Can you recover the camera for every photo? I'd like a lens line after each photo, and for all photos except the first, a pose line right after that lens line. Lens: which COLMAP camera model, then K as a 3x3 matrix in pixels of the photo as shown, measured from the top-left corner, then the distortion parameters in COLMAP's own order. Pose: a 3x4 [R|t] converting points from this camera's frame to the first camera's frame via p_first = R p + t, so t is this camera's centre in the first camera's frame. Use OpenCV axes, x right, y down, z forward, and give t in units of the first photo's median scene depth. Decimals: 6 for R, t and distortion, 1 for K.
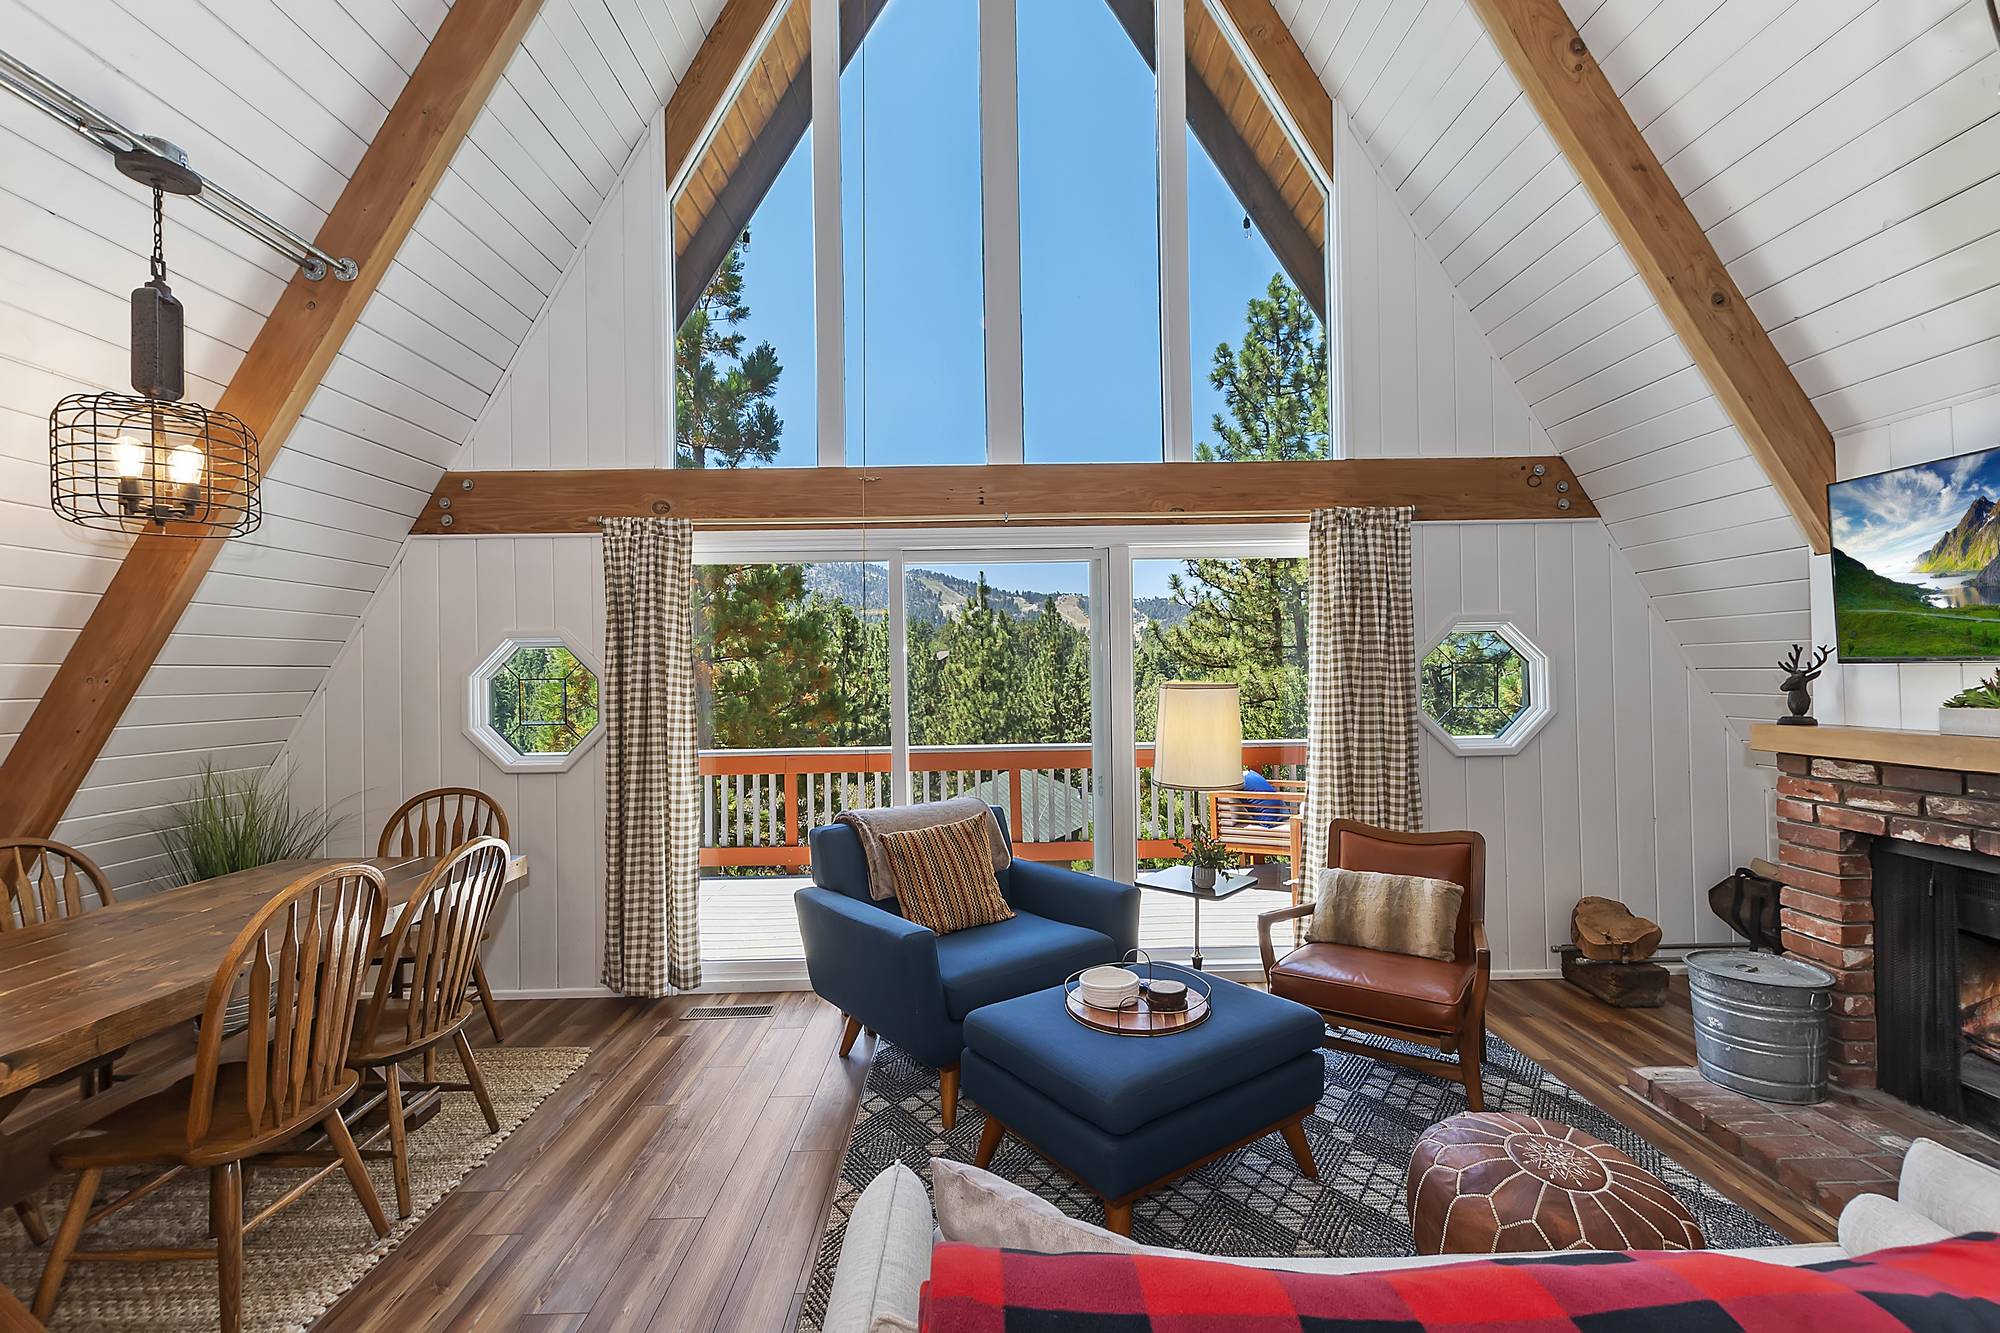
lens RADIAL K [[863.7, 0, 1000.4], [0, 863.7, 666.9], [0, 0, 1]] dist [0.002597, -0.000126]
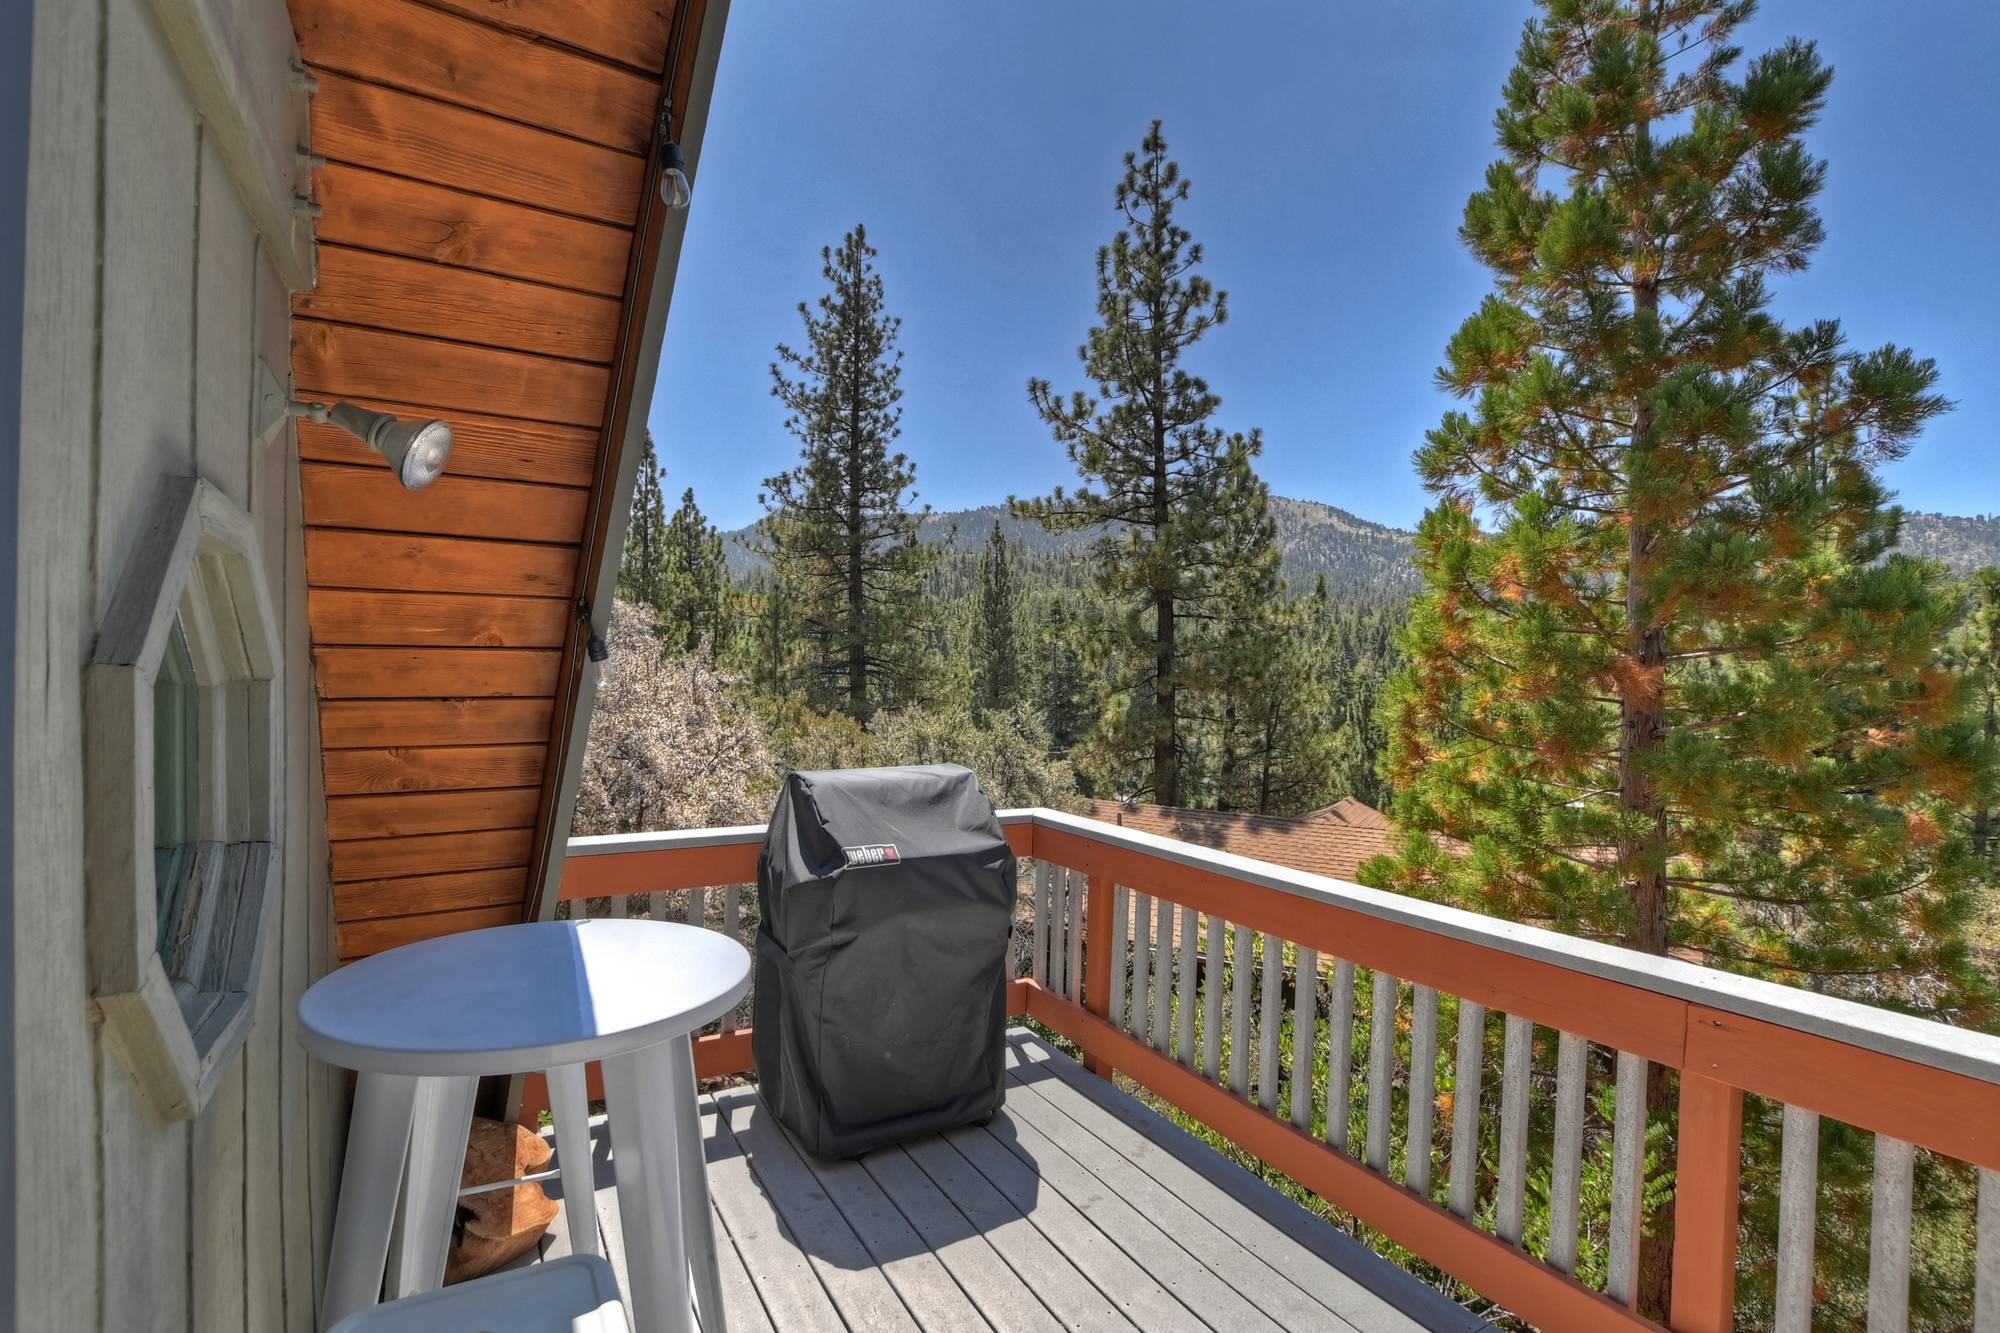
lens RADIAL K [[889.8, 0, 997.4], [0, 889.8, 669.2], [0, 0, 1]] dist [-0.040897, 0.009512]
pose [[0.507362, 0.022195, -0.861447, -0.205591], [-0.017642, 0.999726, 0.015367, -0.000415], [0.861552, 0.007401, 0.507615, 1.089670]]
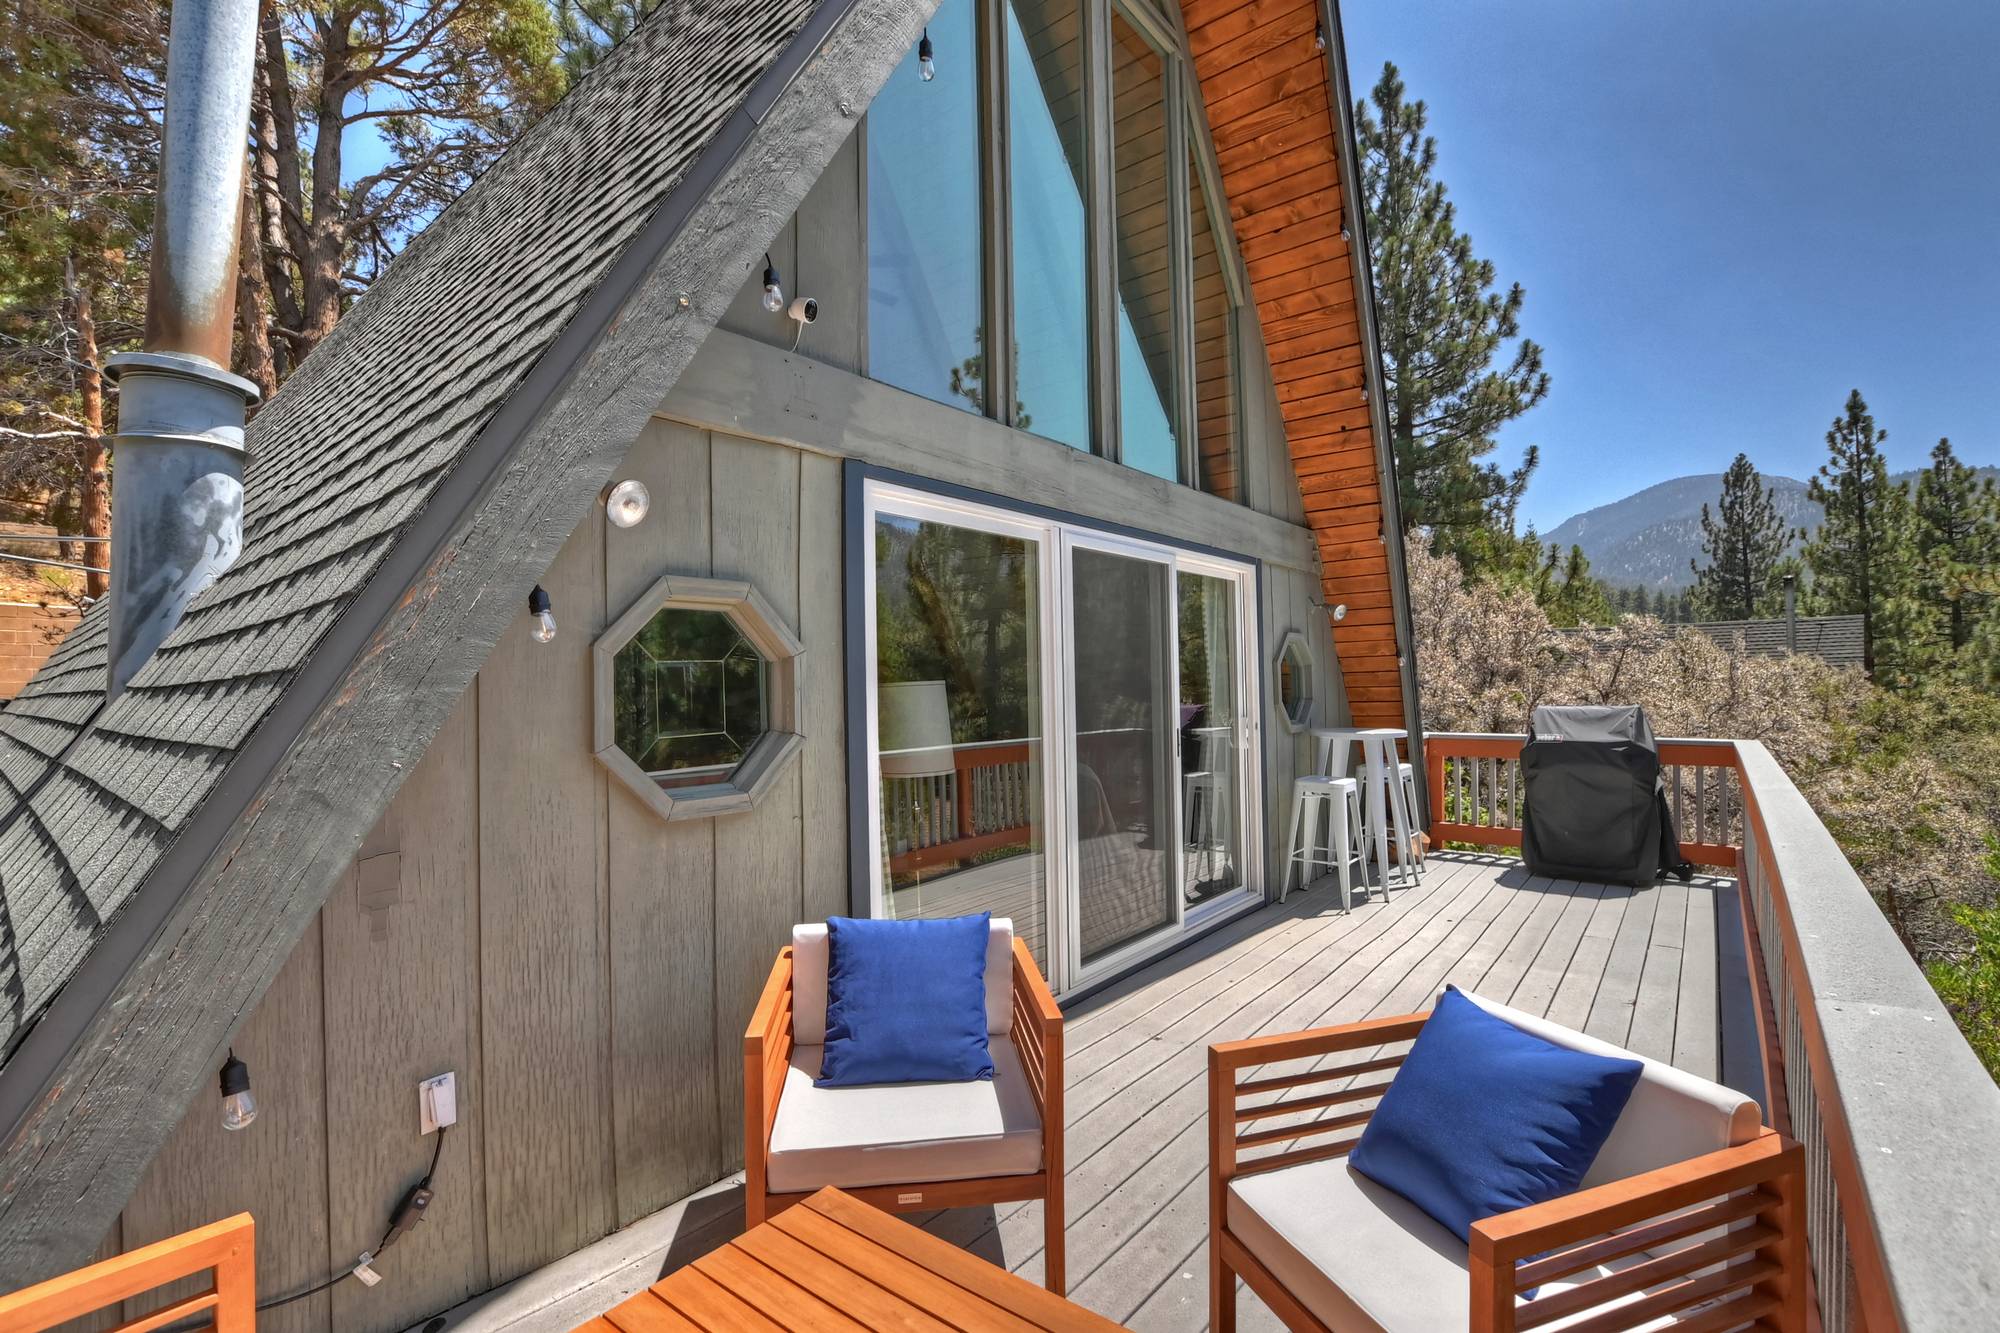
lens RADIAL K [[887.1, 0, 1002.1], [0, 887.1, 666.2], [0, 0, 1]] dist [-0.037109, 0.007192]
pose [[-0.640734, 0.012977, -0.767653, 0.889086], [0.035270, 0.999299, -0.012546, 0.014598], [0.766953, -0.035114, -0.640742, 1.582175]]
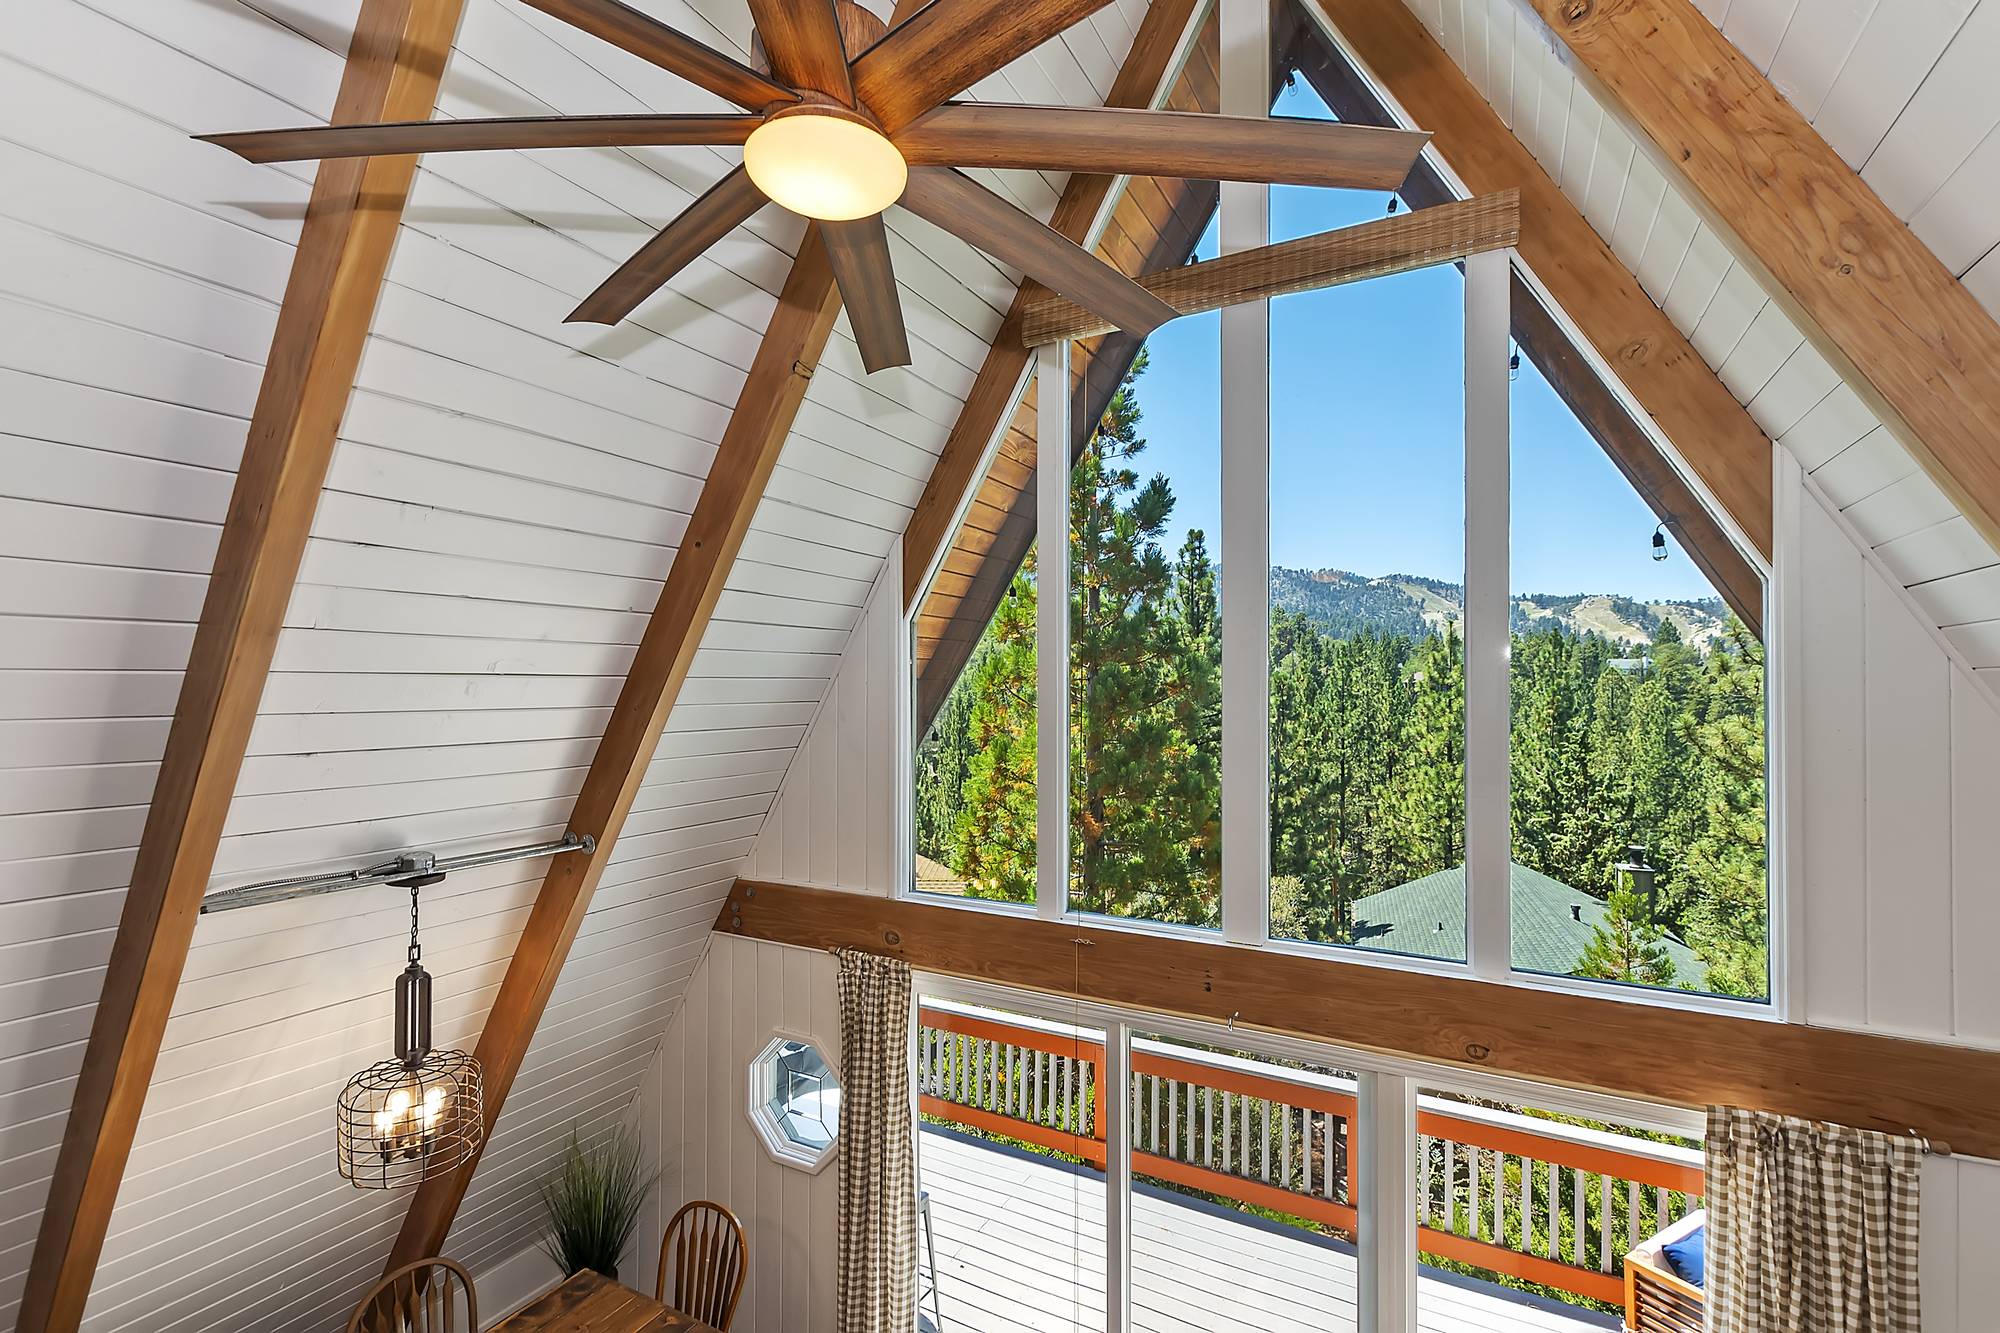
lens RADIAL K [[878.9, 0, 1007.9], [0, 878.9, 683.9], [0, 0, 1]] dist [0.013827, -0.007247]
pose [[0.873218, 0.012786, -0.487161, 0.214204], [-0.011121, 0.999918, 0.006311, -0.476176], [0.487202, -0.000093, 0.873289, 0.168238]]
